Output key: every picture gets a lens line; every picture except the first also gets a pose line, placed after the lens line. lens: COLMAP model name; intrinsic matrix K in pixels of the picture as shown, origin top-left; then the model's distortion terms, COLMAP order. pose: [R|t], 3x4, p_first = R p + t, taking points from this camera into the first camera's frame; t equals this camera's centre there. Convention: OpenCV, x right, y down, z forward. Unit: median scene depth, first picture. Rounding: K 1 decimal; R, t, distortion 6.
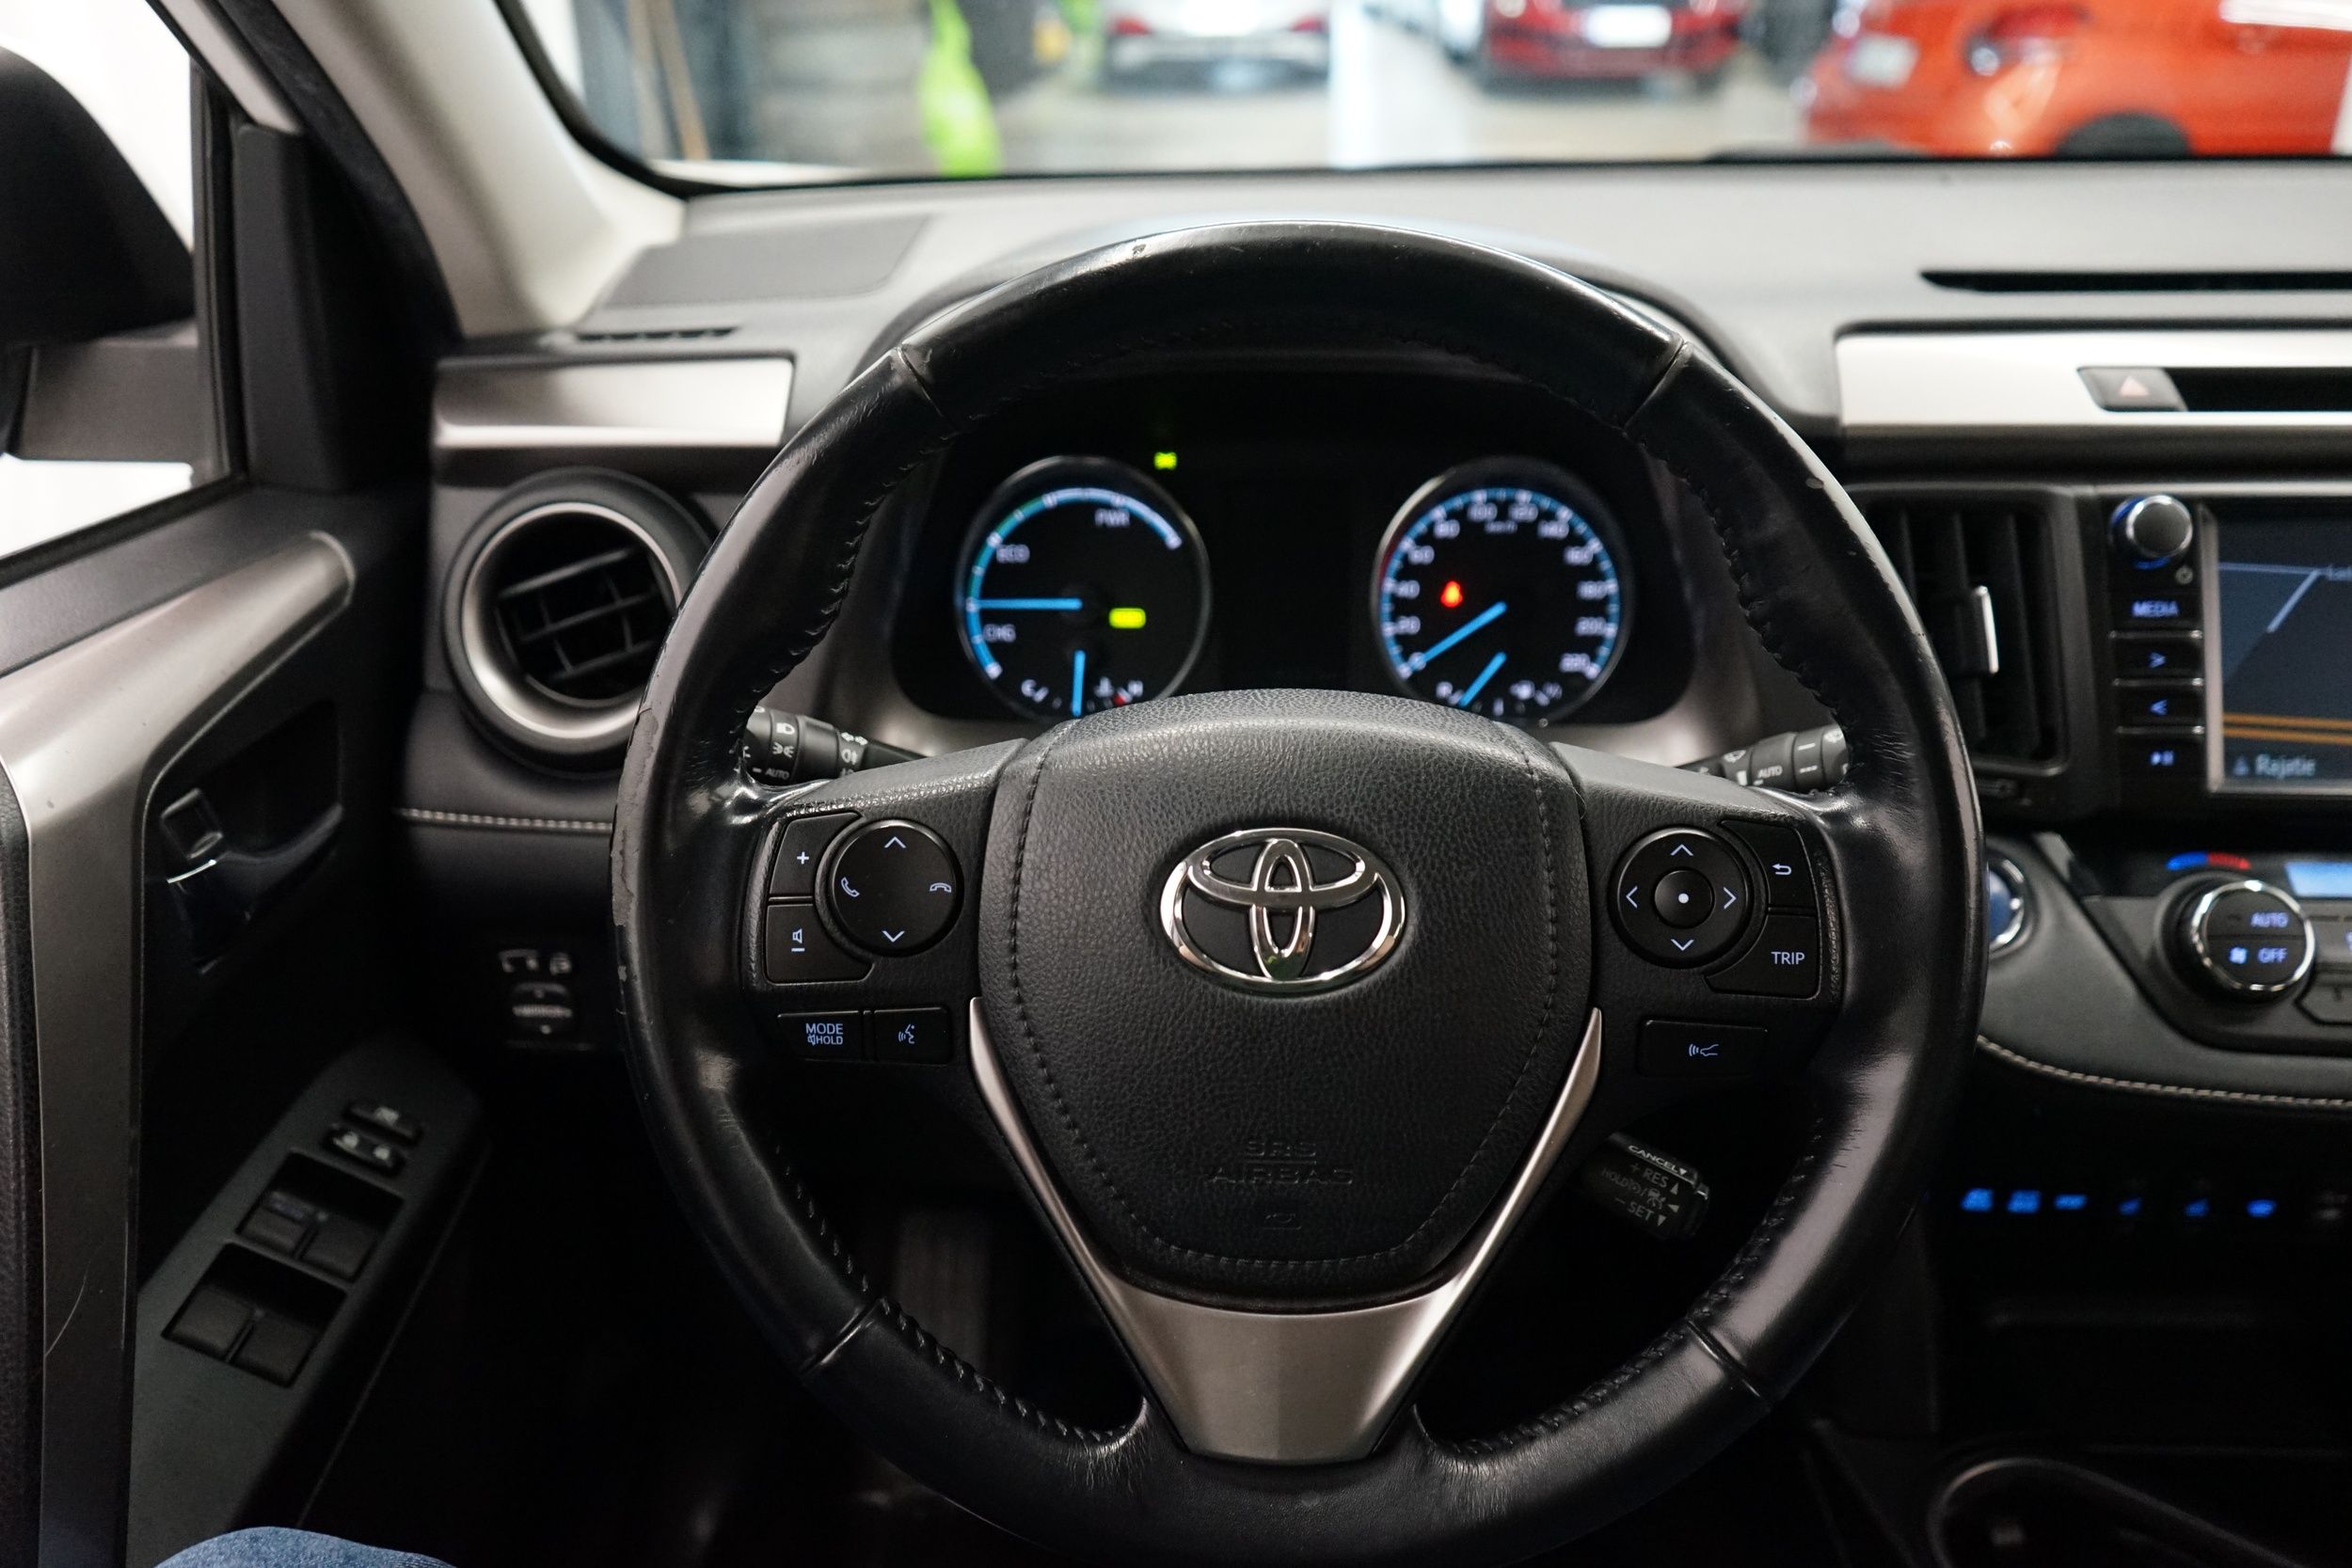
lens RADIAL K [[1954.8, 0, 1176.0], [0, 1954.8, 784.0], [0, 0, 1]] dist [0.058384, -0.072239]
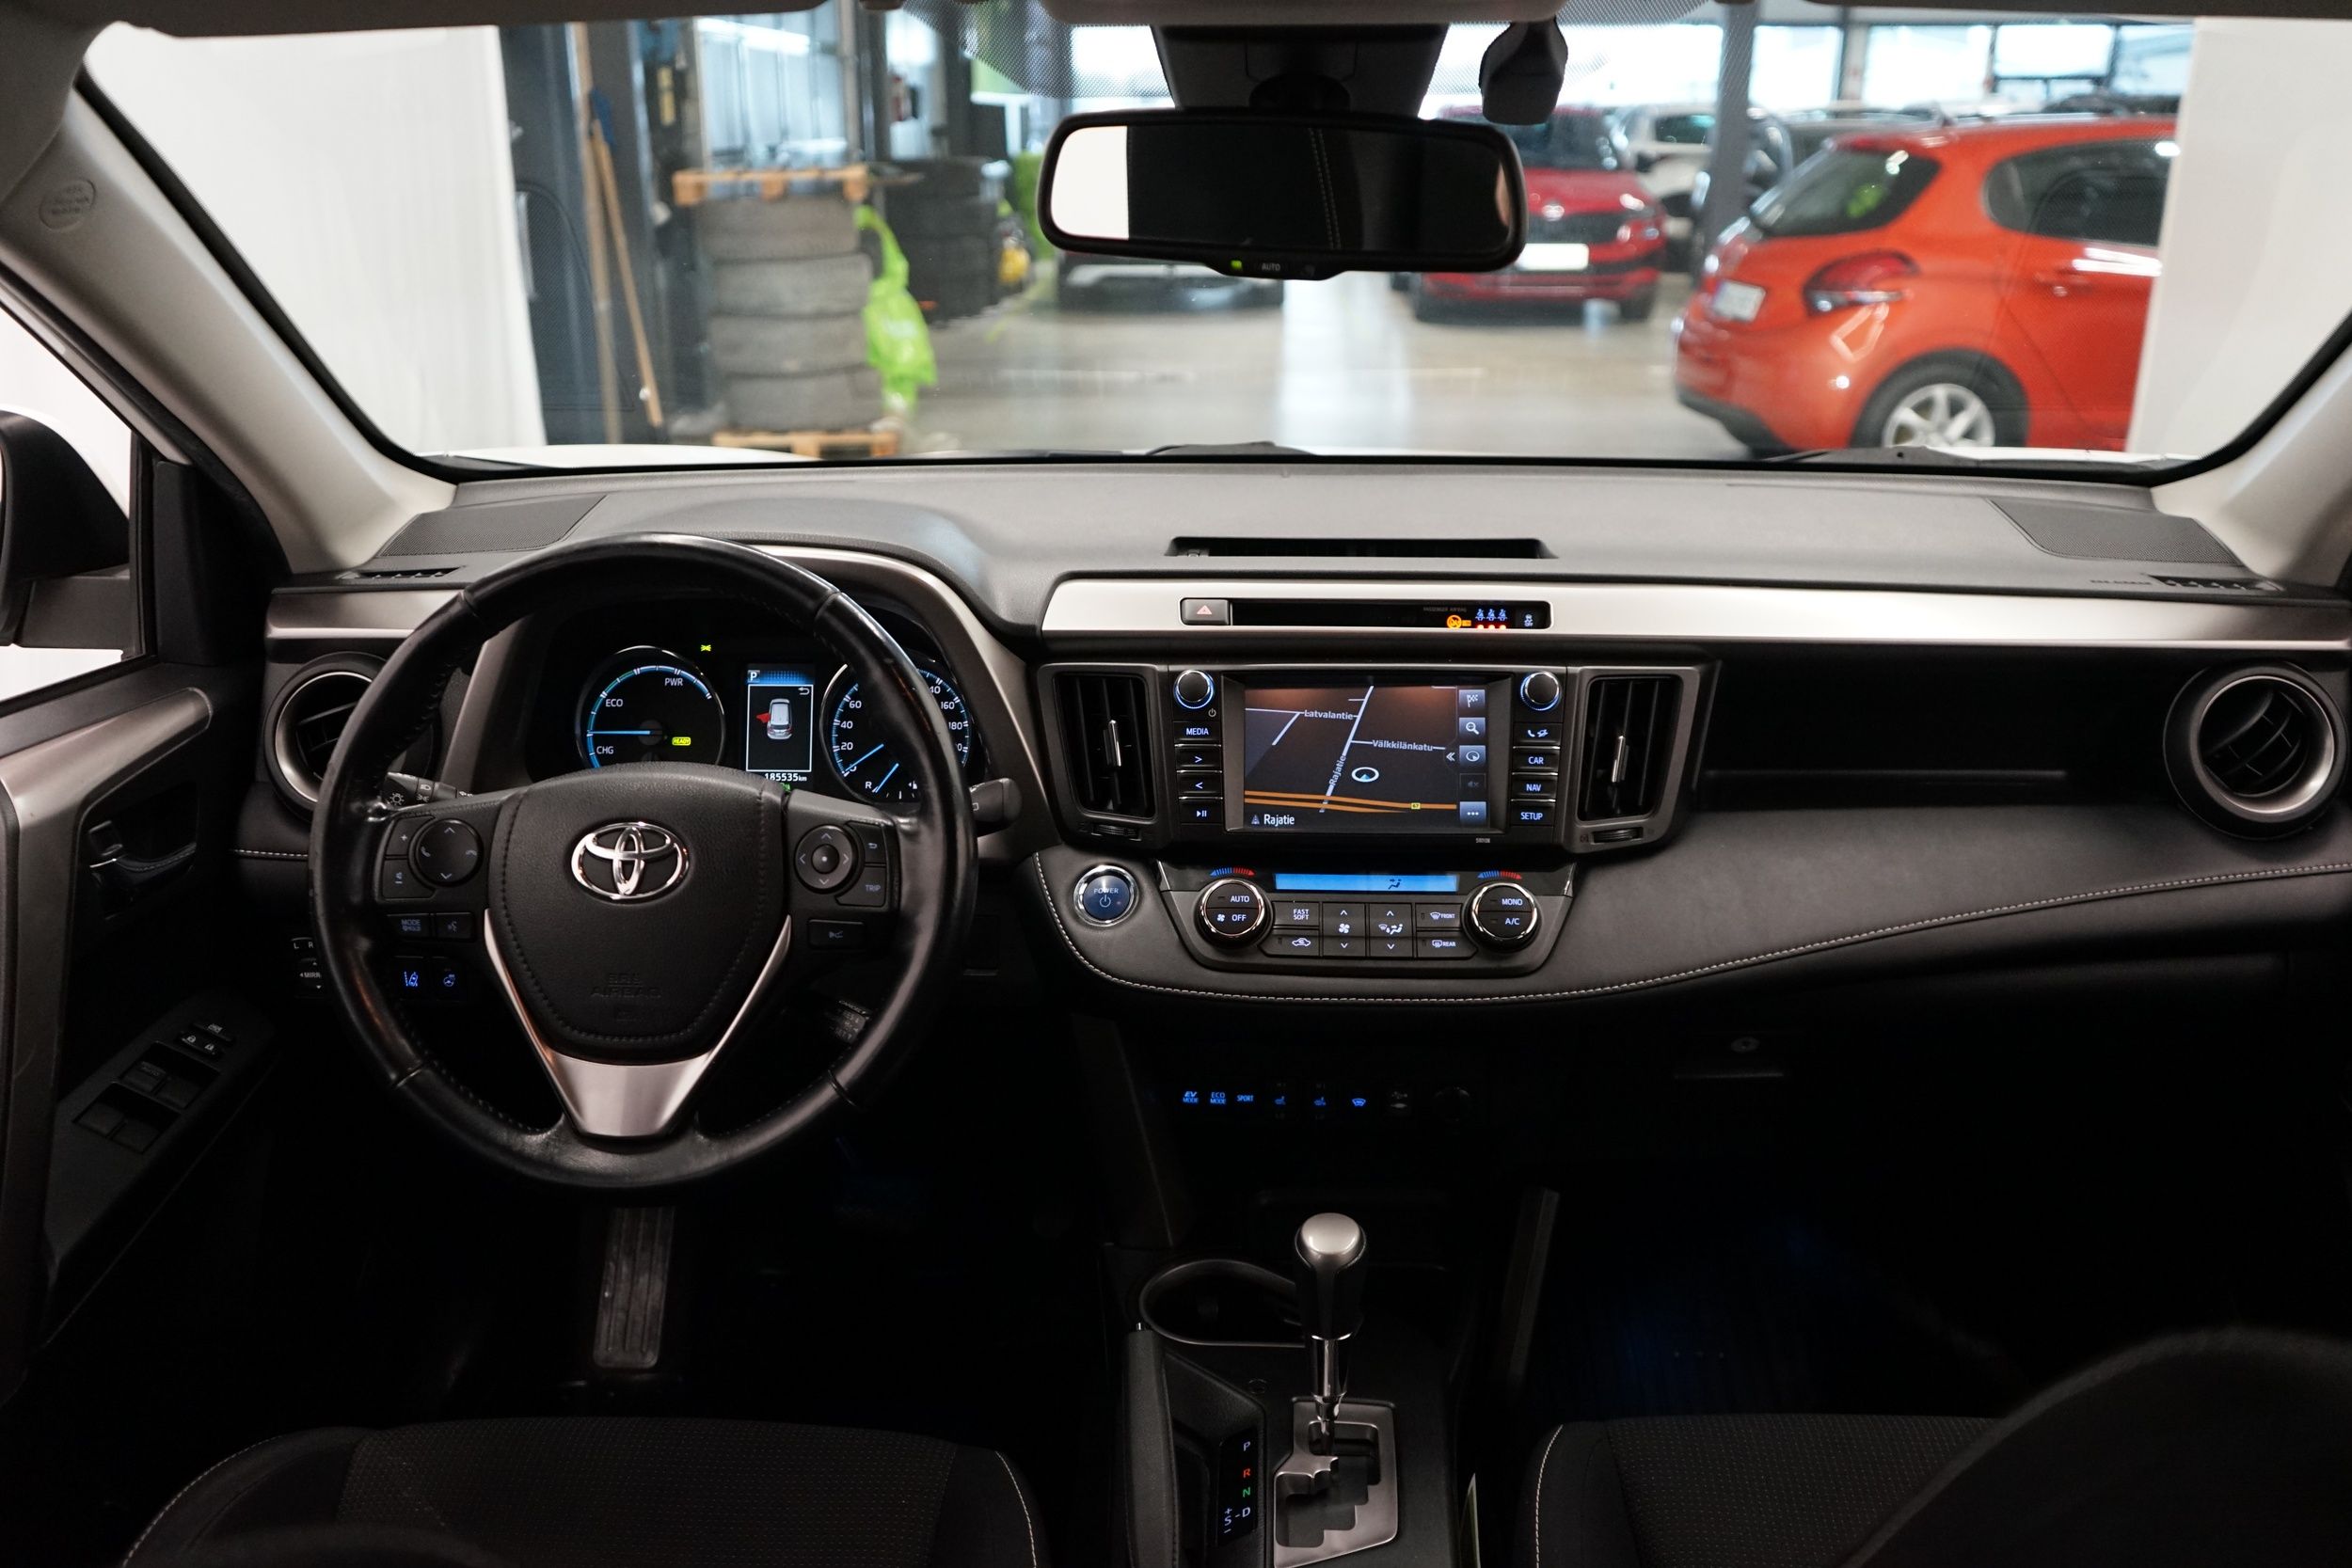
lens RADIAL K [[2064.9, 0, 1176.0], [0, 2064.9, 784.0], [0, 0, 1]] dist [0.037658, 0.009261]
pose [[0.999915, 0.004919, -0.012100, 0.474762], [-0.006137, 0.994693, -0.102703, 0.147158], [0.011531, 0.102768, 0.994638, -0.843347]]
